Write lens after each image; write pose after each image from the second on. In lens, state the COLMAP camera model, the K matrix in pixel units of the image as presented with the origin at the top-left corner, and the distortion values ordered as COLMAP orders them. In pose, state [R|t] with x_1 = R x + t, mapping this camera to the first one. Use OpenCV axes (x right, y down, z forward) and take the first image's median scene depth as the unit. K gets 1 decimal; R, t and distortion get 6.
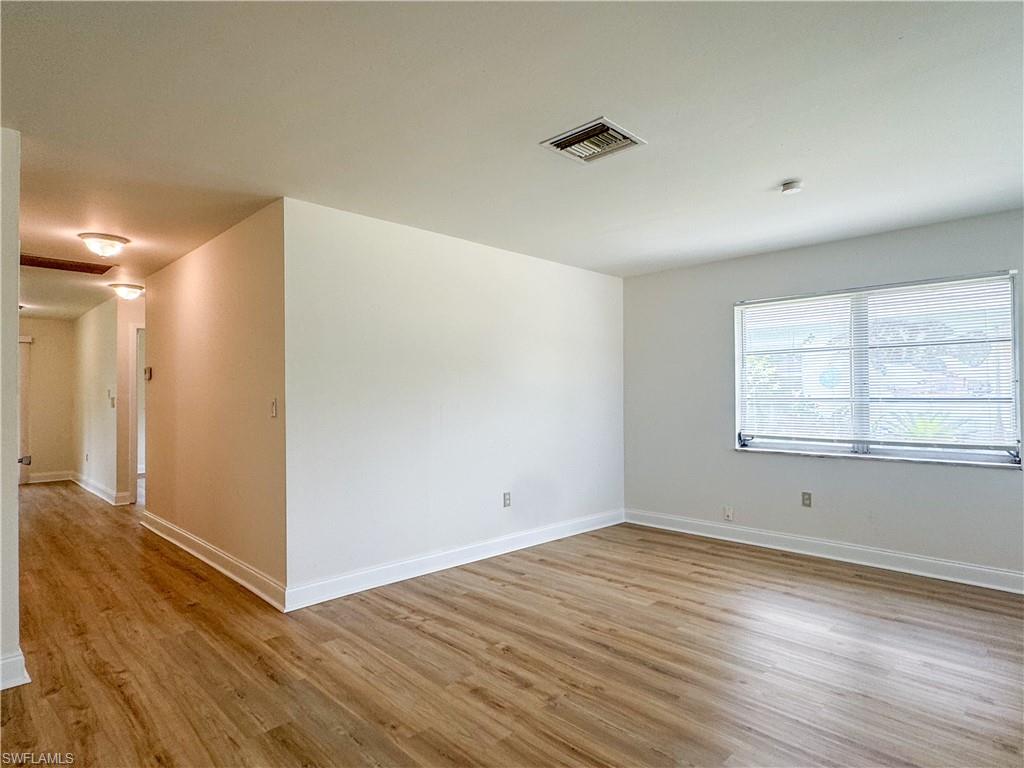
lens RADIAL K [[589.4, 0, 514.2], [0, 589.4, 385.1], [0, 0, 1]] dist [-0.003924, 0.000183]
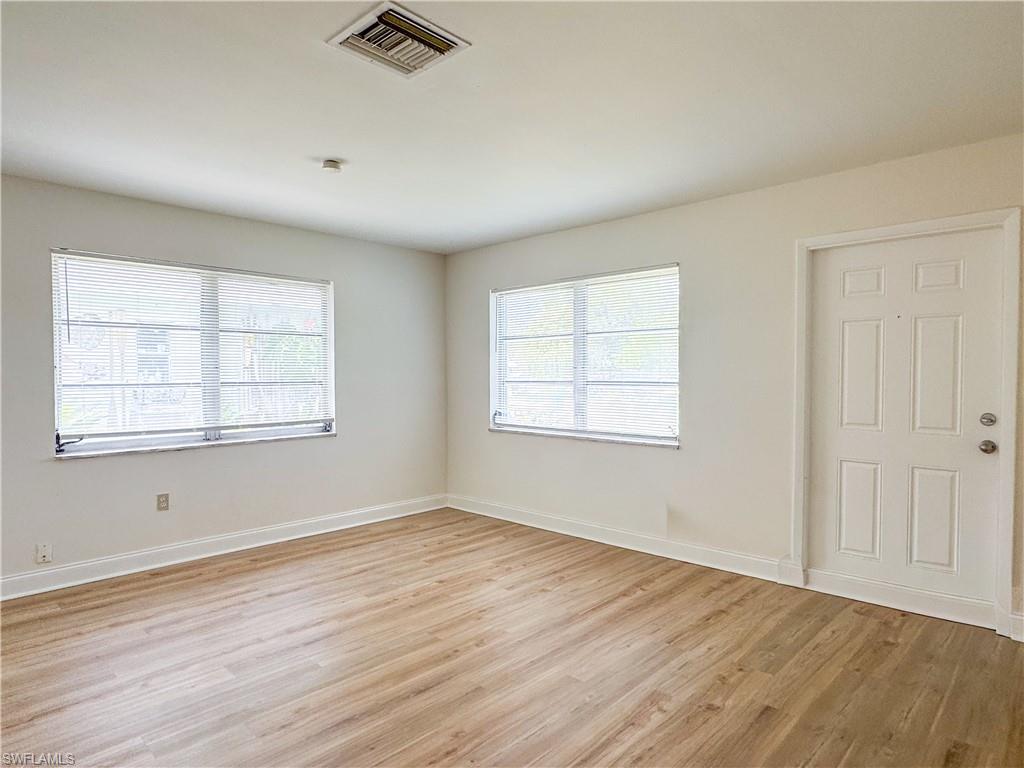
lens RADIAL K [[589.4, 0, 514.2], [0, 589.4, 385.1], [0, 0, 1]] dist [-0.003924, 0.000183]
pose [[-0.044280, -0.013349, 0.998930, -0.393516], [-0.015294, 0.999803, 0.012683, 0.006160], [-0.998902, -0.014716, -0.044476, 0.556324]]
